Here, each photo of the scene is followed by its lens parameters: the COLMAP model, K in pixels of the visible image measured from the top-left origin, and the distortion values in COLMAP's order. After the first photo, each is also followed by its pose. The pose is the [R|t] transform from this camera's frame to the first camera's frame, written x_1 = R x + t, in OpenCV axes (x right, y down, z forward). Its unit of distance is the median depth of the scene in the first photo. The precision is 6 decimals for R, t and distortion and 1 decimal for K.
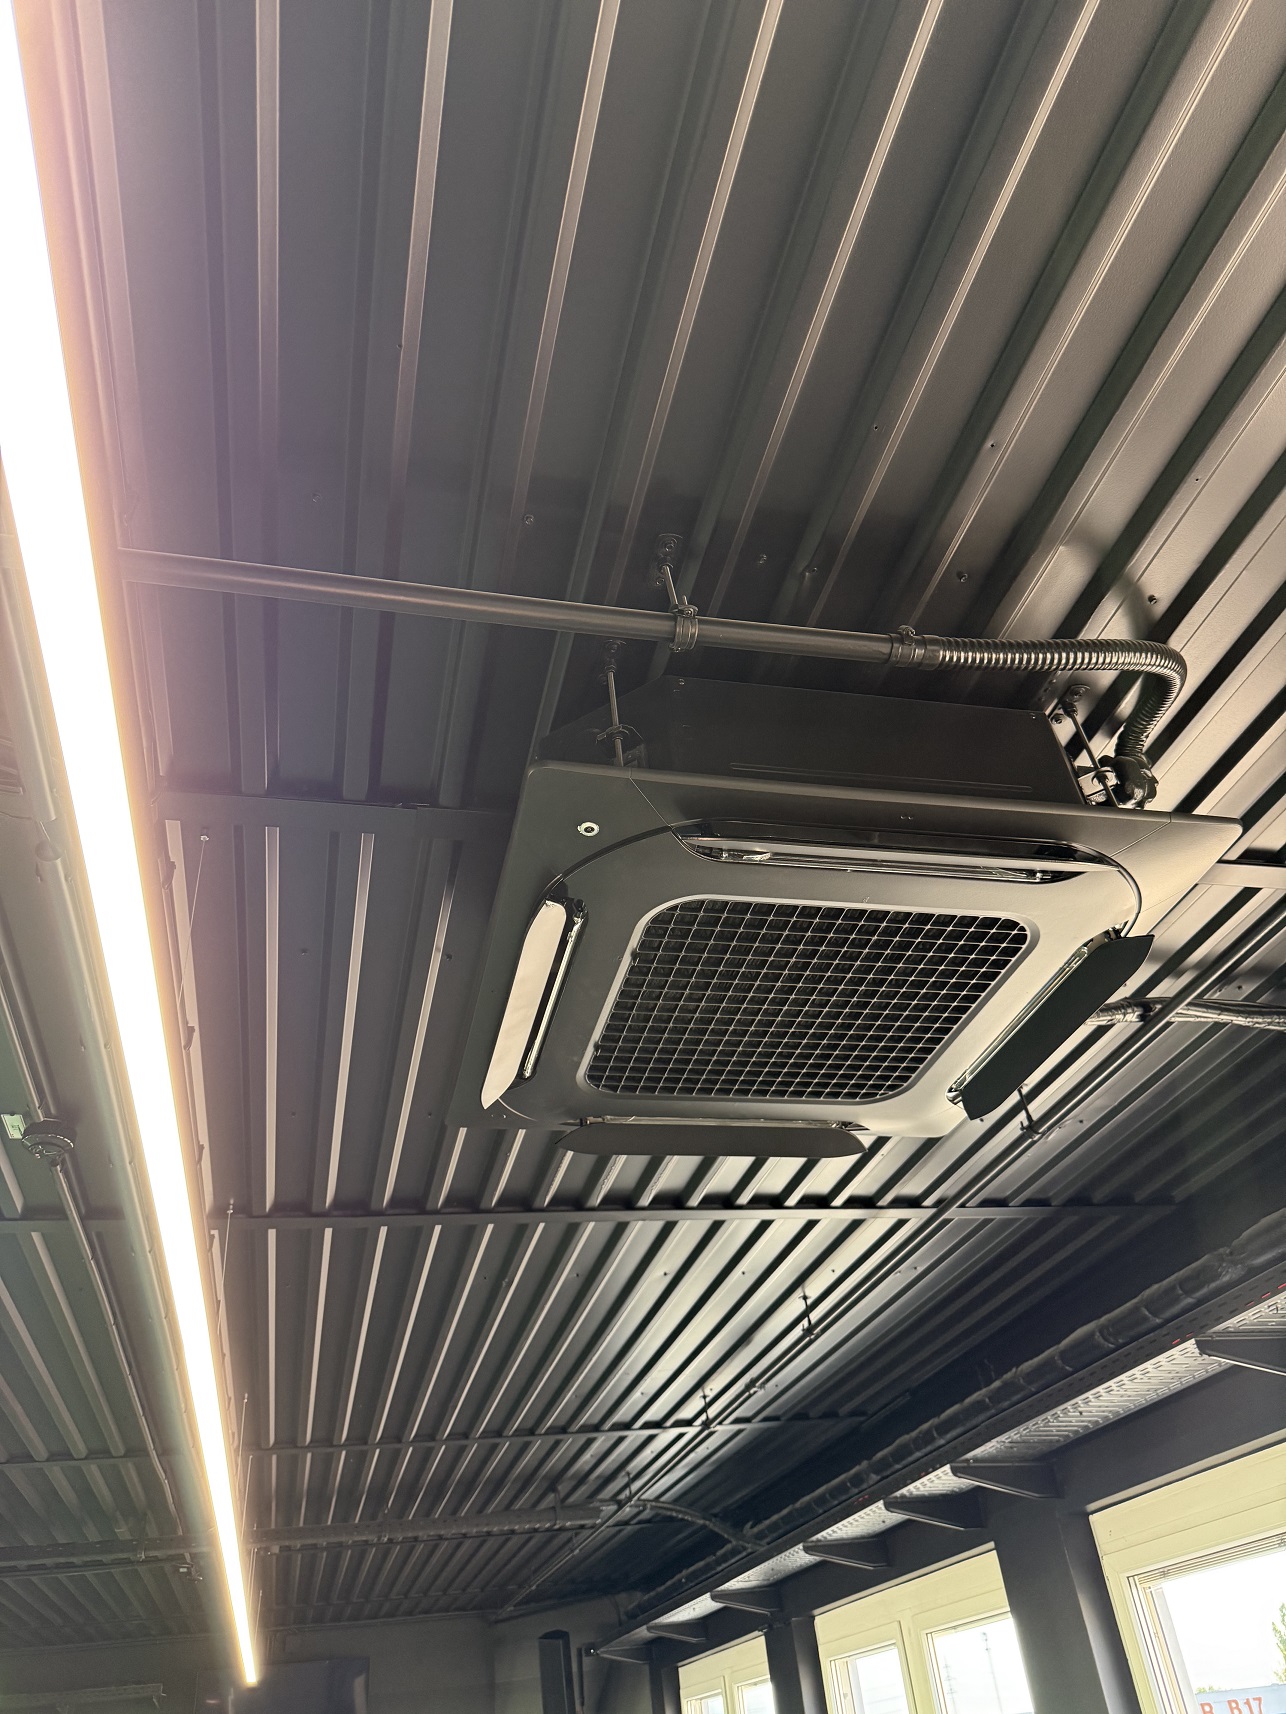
lens RADIAL K [[1233.5, 0, 644.6], [0, 1233.5, 900.6], [0, 0, 1]] dist [0.019467, -0.001060]
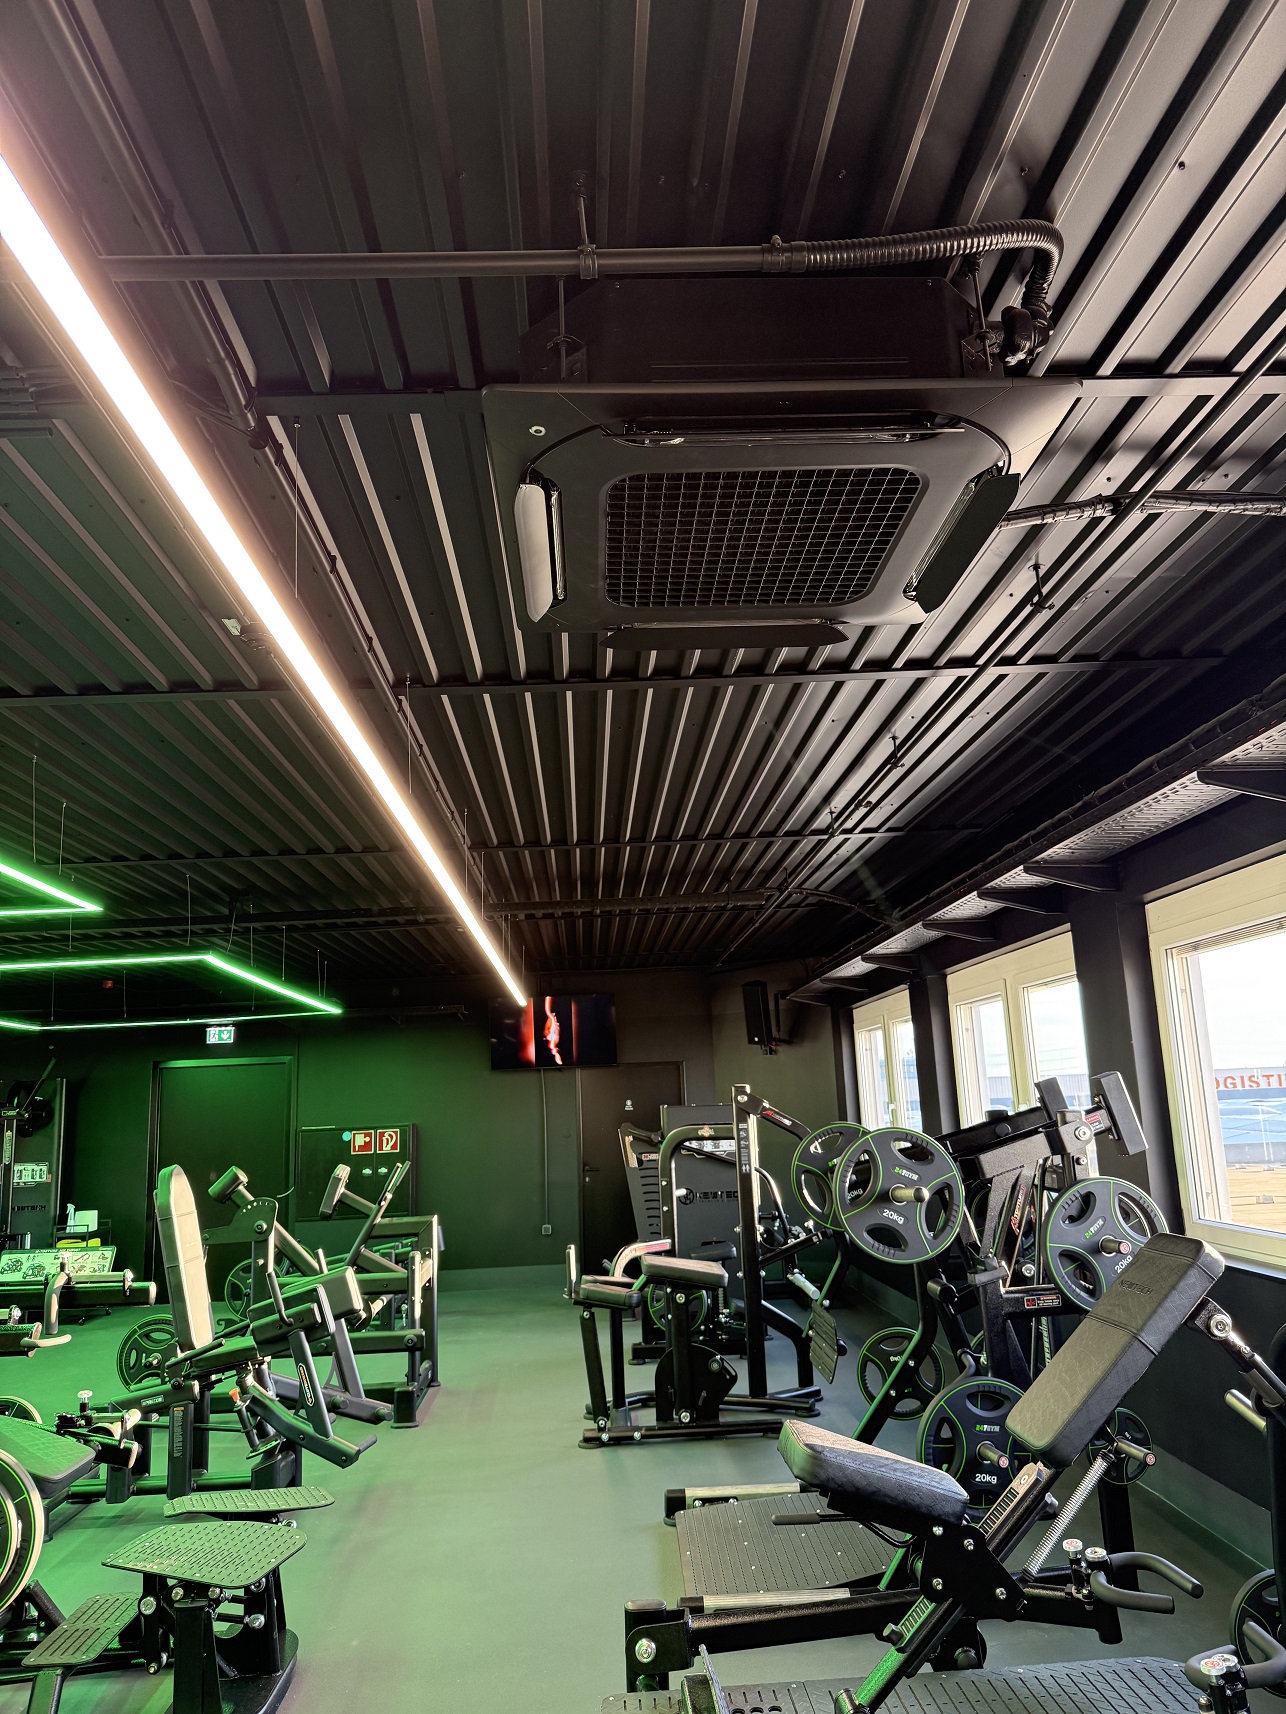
lens RADIAL K [[1196.5, 0, 648.6], [0, 1196.5, 864.4], [0, 0, 1]] dist [-0.000269, -0.000451]
pose [[0.982138, 0.012527, -0.187746, 0.104830], [0.066954, 0.909211, 0.410916, -0.050780], [0.175848, -0.416147, 0.892132, -0.106669]]
